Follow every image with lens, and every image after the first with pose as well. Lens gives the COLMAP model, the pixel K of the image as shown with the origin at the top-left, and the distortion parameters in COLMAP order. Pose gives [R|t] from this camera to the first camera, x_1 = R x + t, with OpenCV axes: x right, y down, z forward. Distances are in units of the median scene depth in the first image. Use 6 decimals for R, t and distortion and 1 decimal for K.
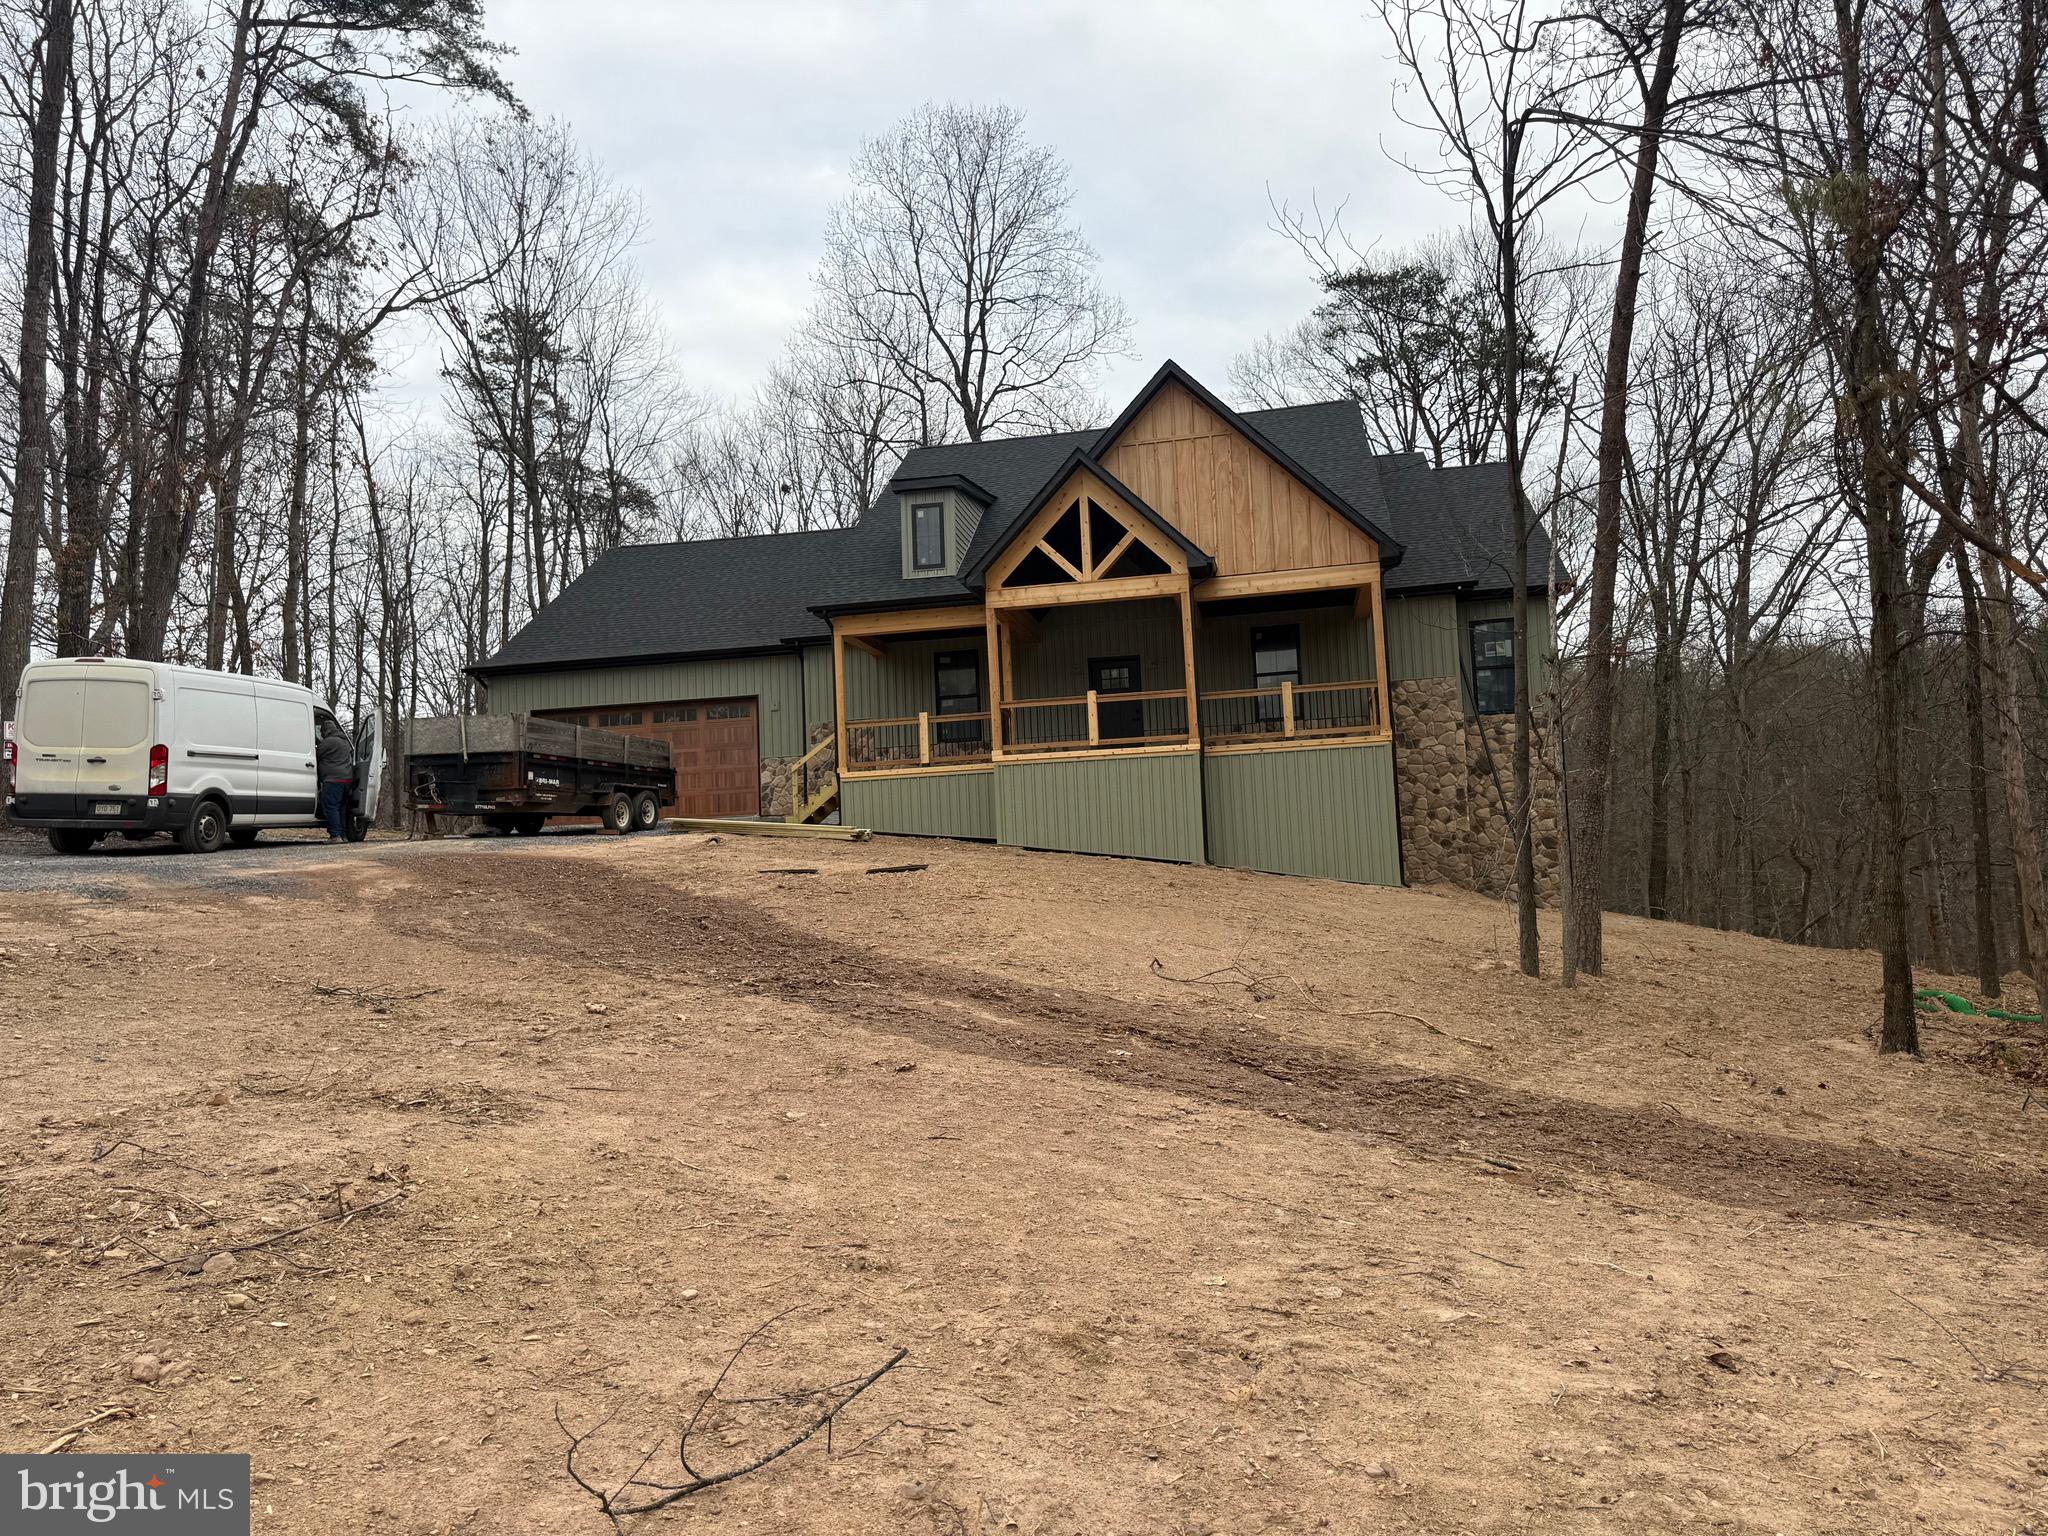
lens RADIAL K [[1460.3, 0, 1005.5], [0, 1460.3, 771.6], [0, 0, 1]] dist [0.103443, 0.001963]
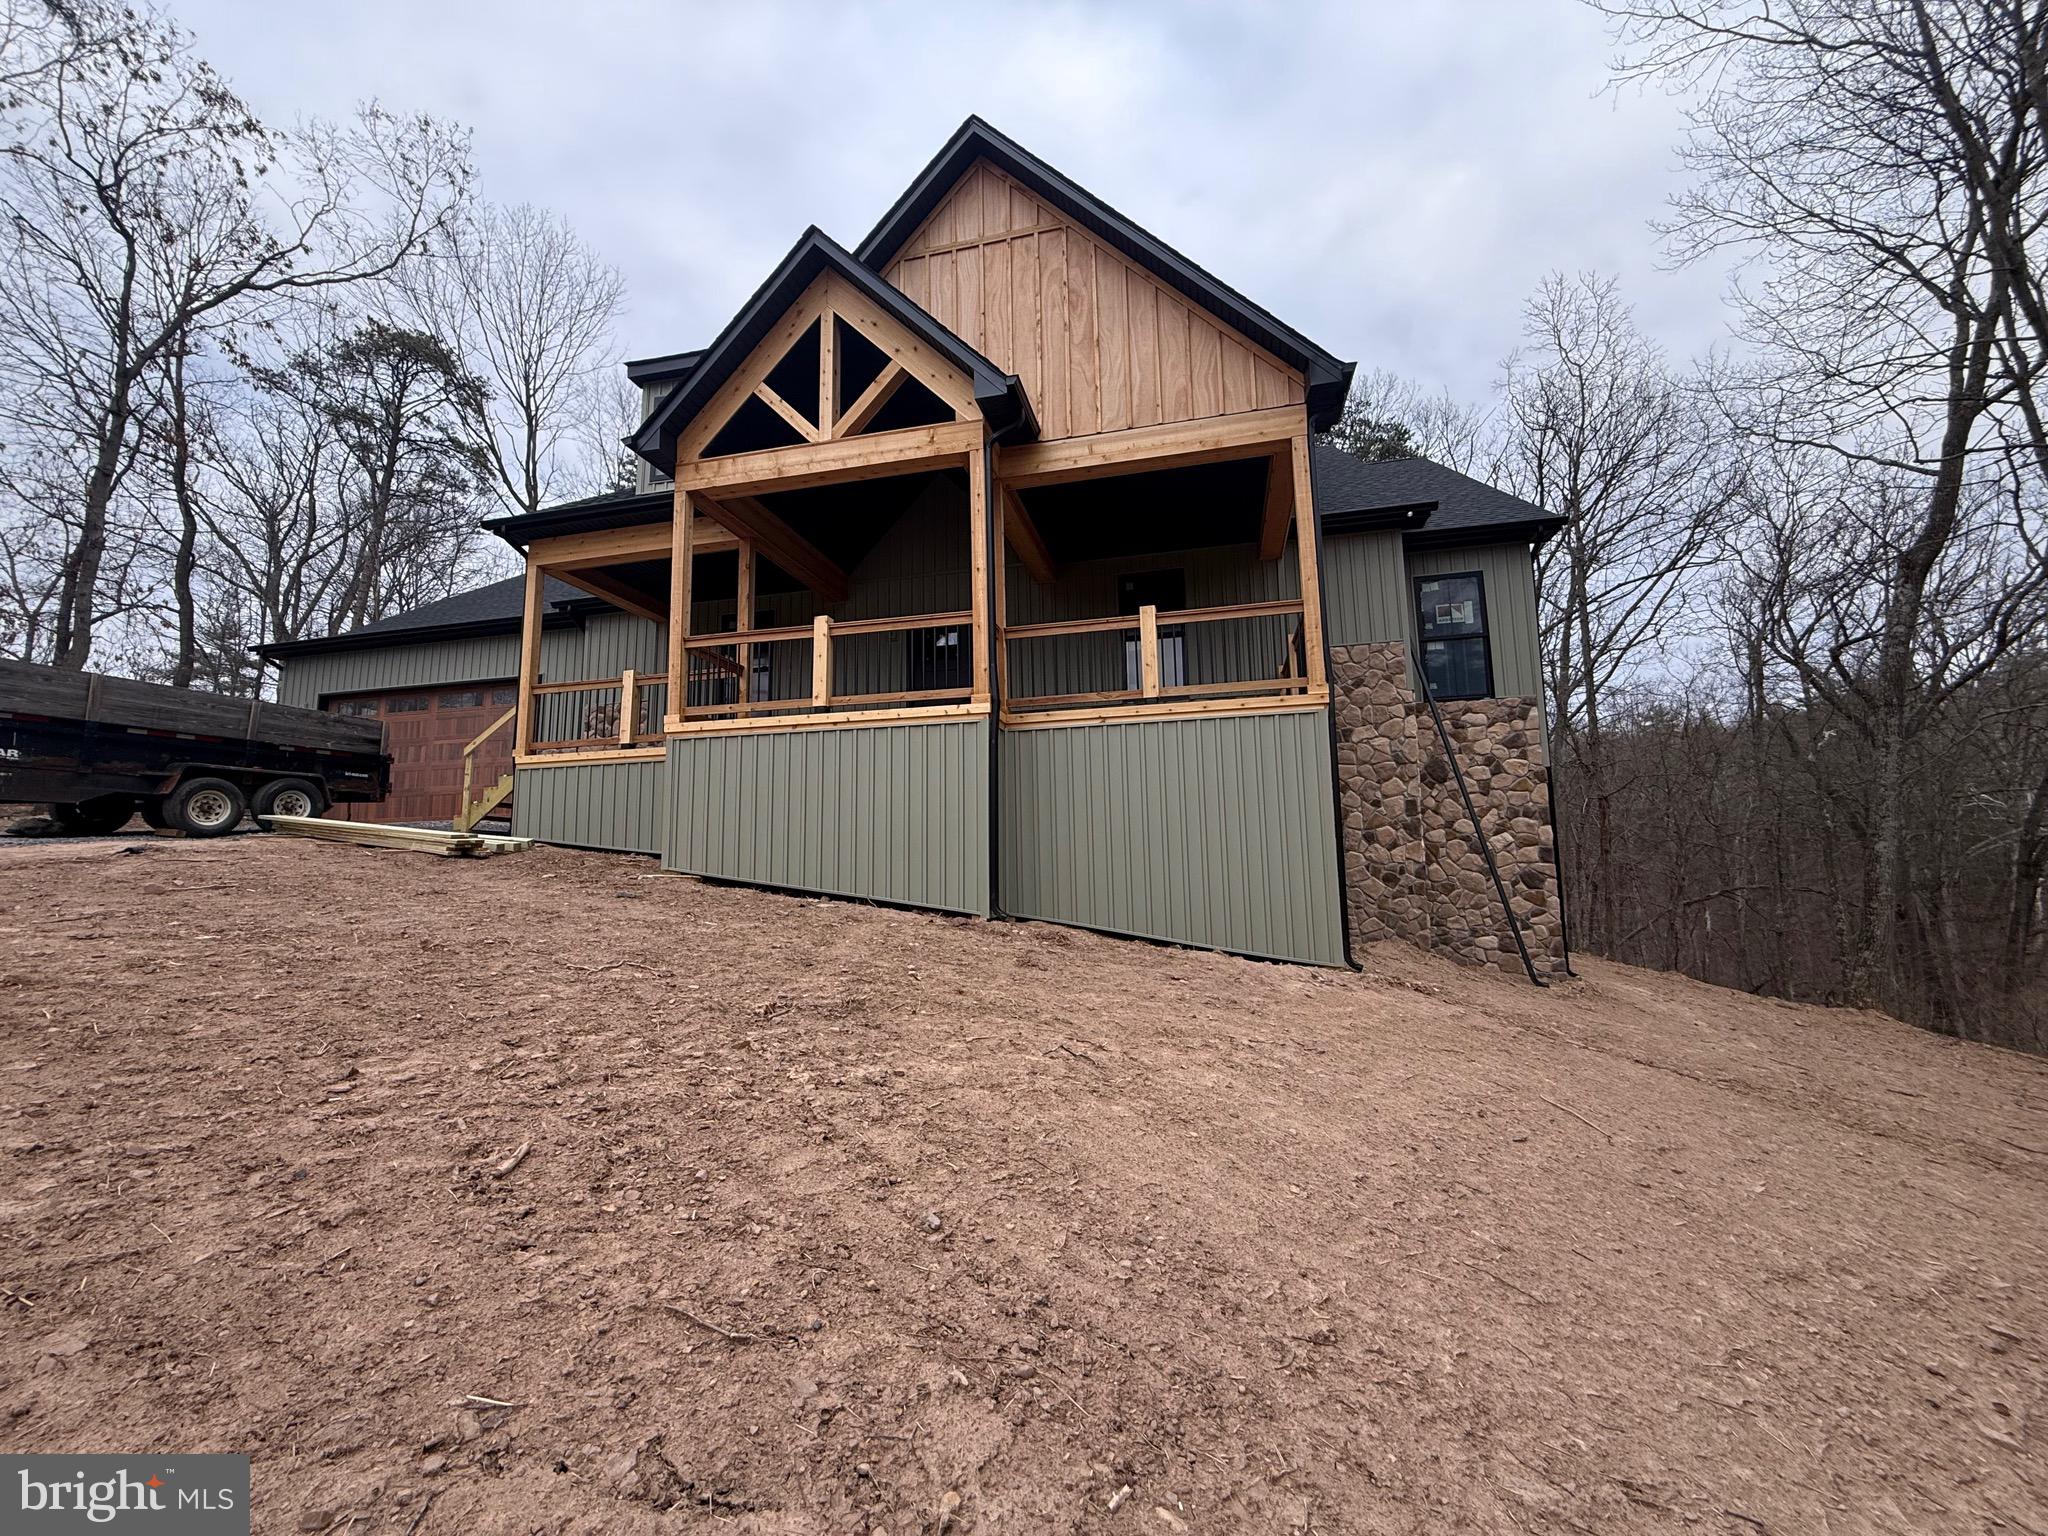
lens RADIAL K [[822.6, 0, 1022.5], [0, 822.6, 771.5], [0, 0, 1]] dist [-0.008511, -0.000126]
pose [[0.998911, 0.021149, -0.041582, 0.147964], [-0.022845, 0.998908, -0.040743, 0.018753], [0.040675, 0.041649, 0.998304, 0.634175]]
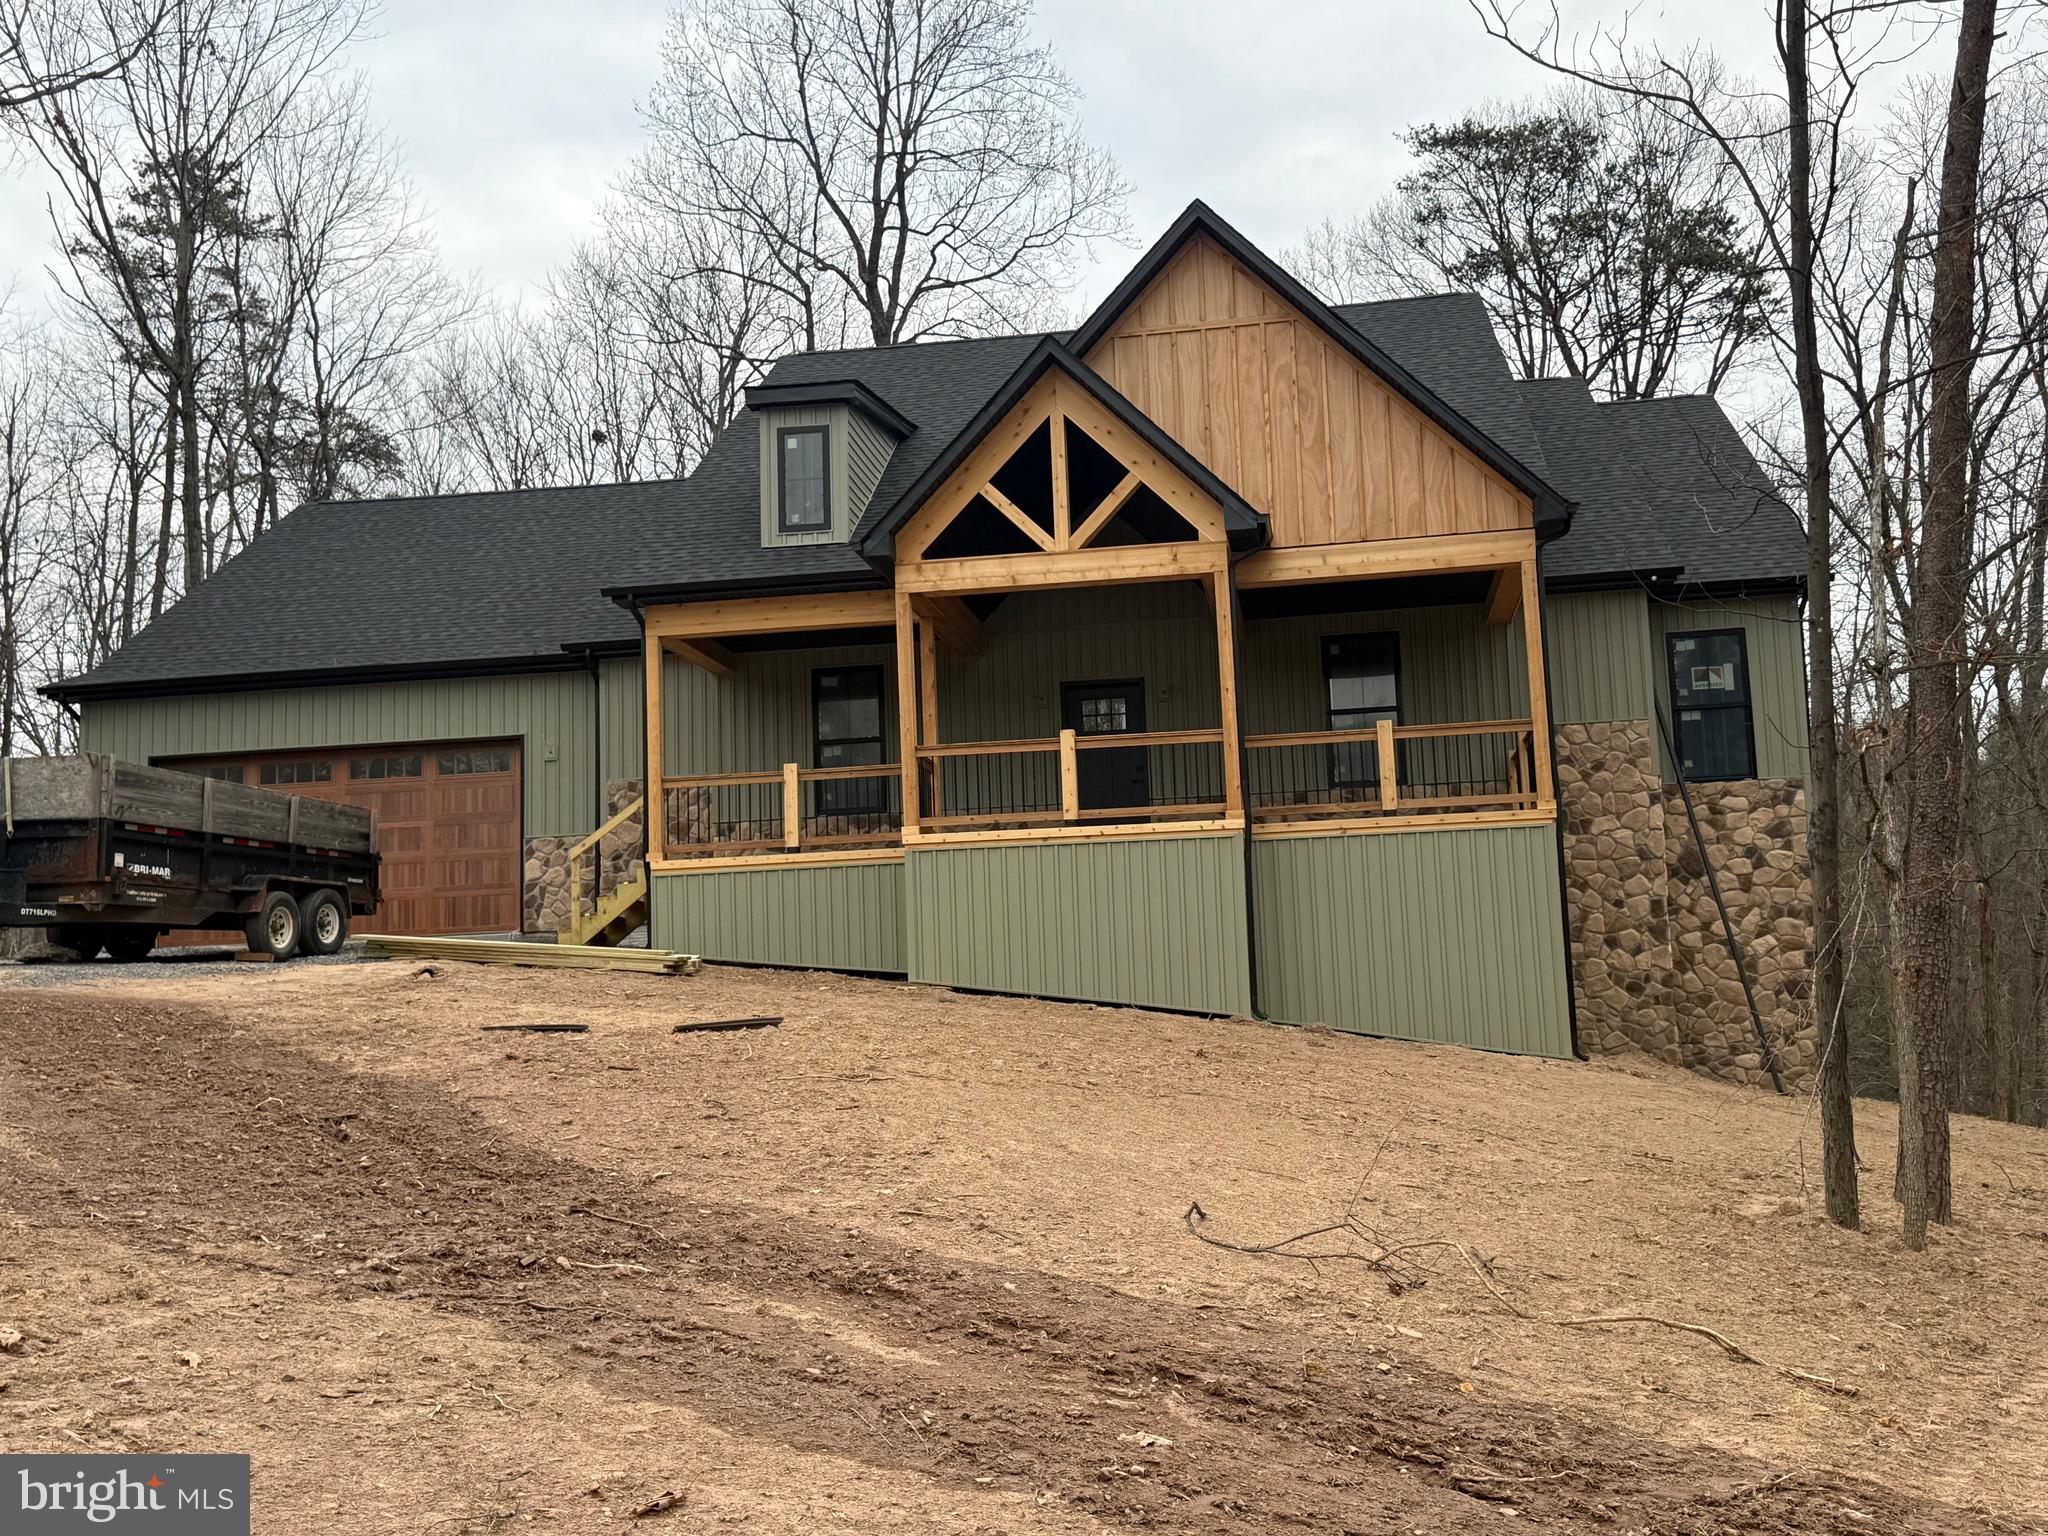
lens RADIAL K [[2141.0, 0, 1016.7], [0, 2141.0, 772.7], [0, 0, 1]] dist [0.092151, 0.000000]
pose [[0.999113, 0.013397, 0.039913, 0.002485], [-0.011482, 0.998790, -0.047828, 0.004924], [-0.040505, 0.047327, 0.998058, 0.106453]]
